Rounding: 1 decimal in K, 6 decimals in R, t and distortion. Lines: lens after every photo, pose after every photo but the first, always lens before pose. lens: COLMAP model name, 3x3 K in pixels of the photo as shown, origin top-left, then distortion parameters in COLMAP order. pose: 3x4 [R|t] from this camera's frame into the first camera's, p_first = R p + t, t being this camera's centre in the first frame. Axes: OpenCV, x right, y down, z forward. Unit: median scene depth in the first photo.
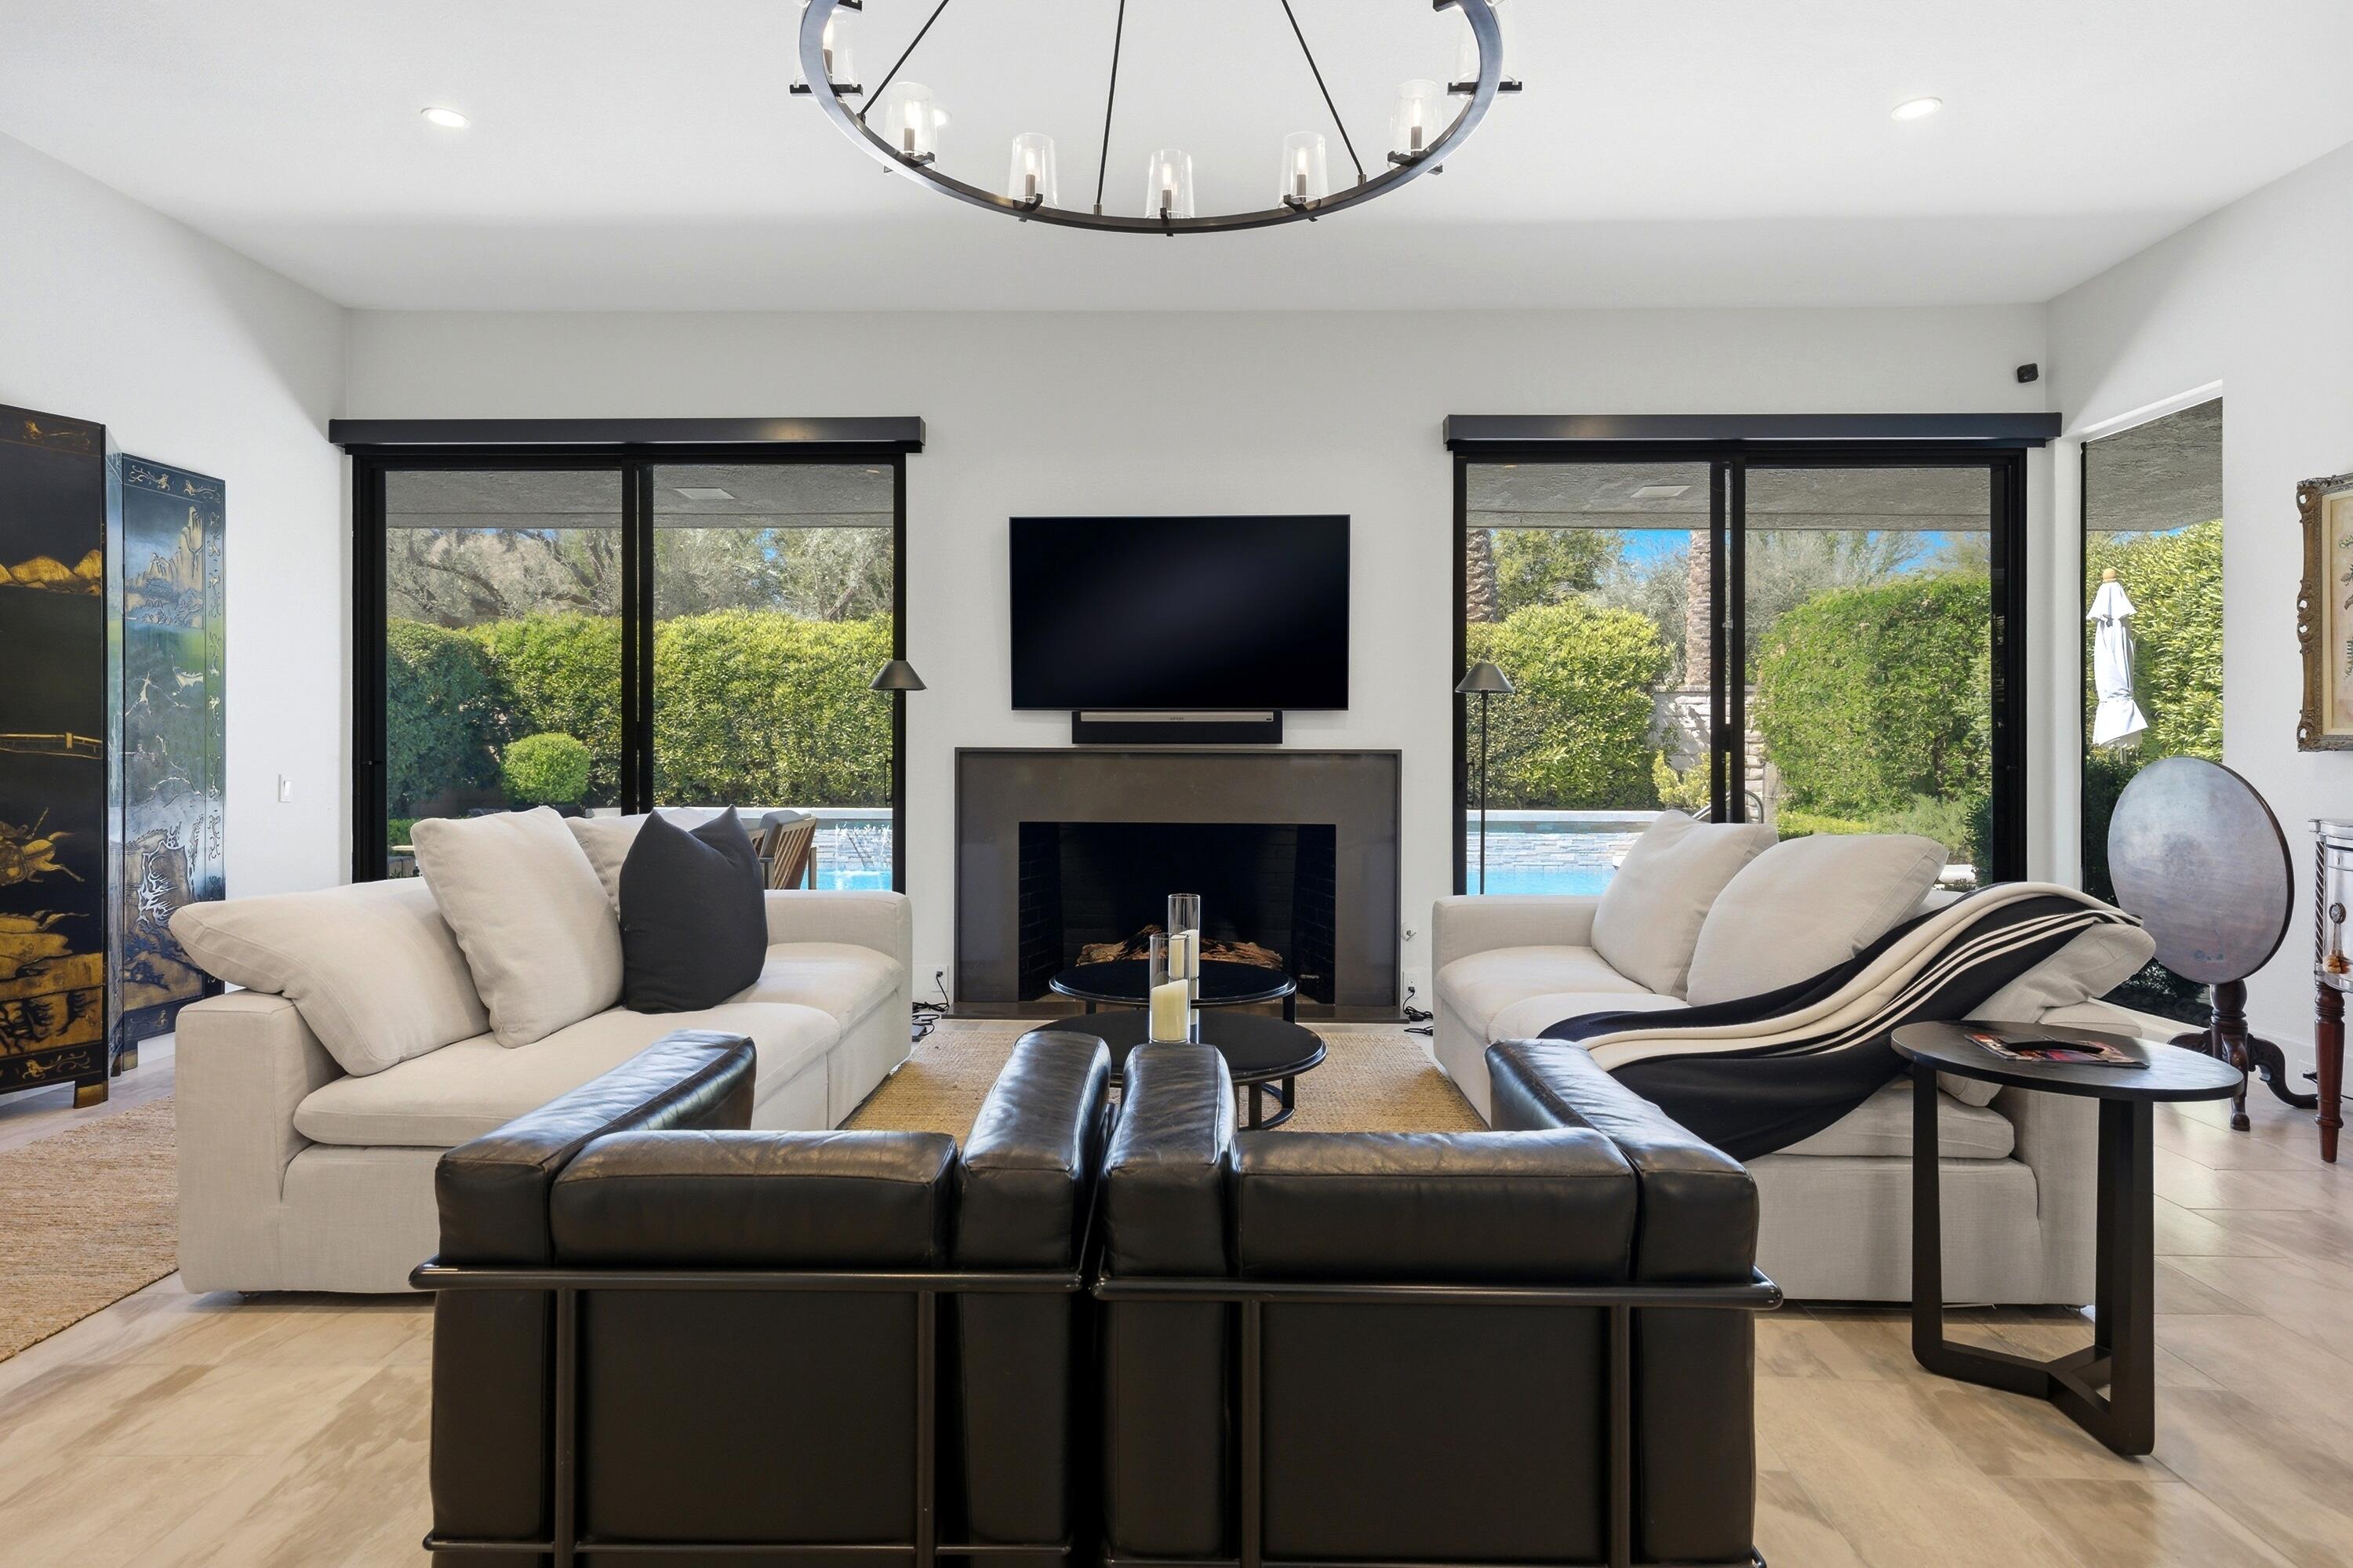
lens RADIAL K [[1290.0, 0, 1173.7], [0, 1290.0, 753.2], [0, 0, 1]] dist [0.025480, 0.000259]
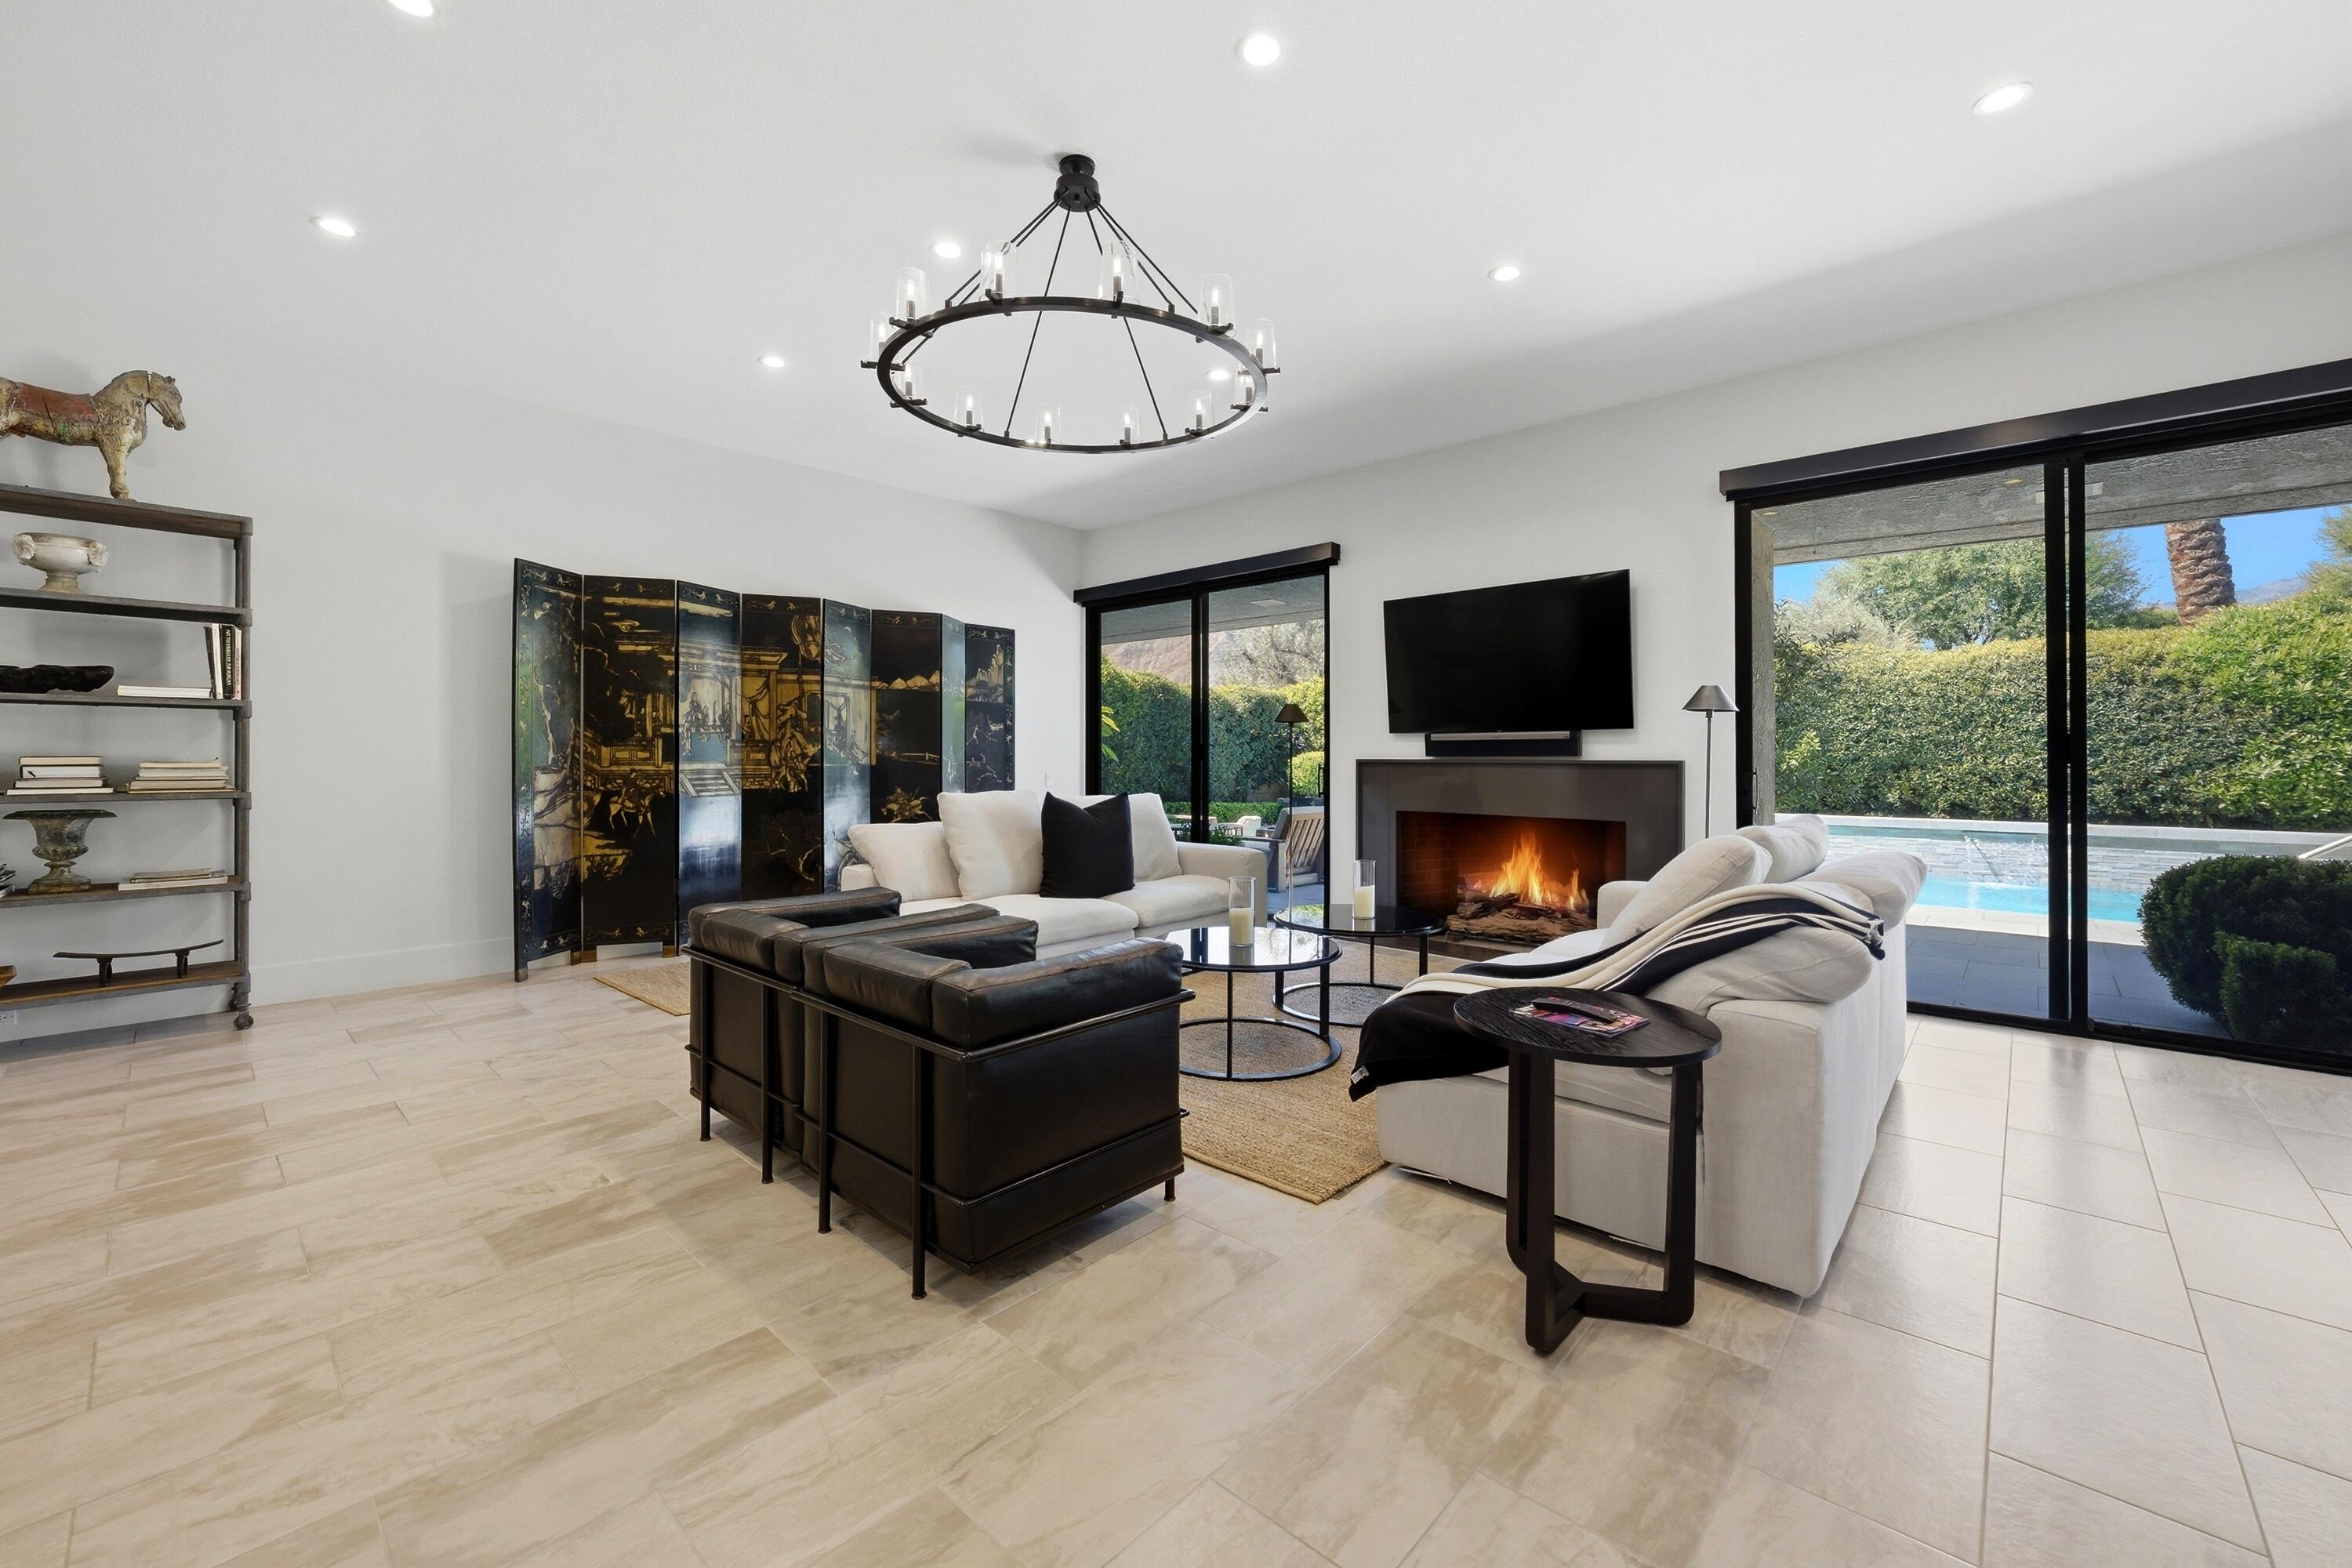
lens RADIAL K [[928.5, 0, 1172.6], [0, 928.5, 763.9], [0, 0, 1]] dist [-0.002870, 0.000163]
pose [[0.756432, 0.002744, -0.654066, 0.370766], [-0.003539, 0.999994, 0.000102, 0.001498], [0.654062, 0.002238, 0.756437, 0.052876]]
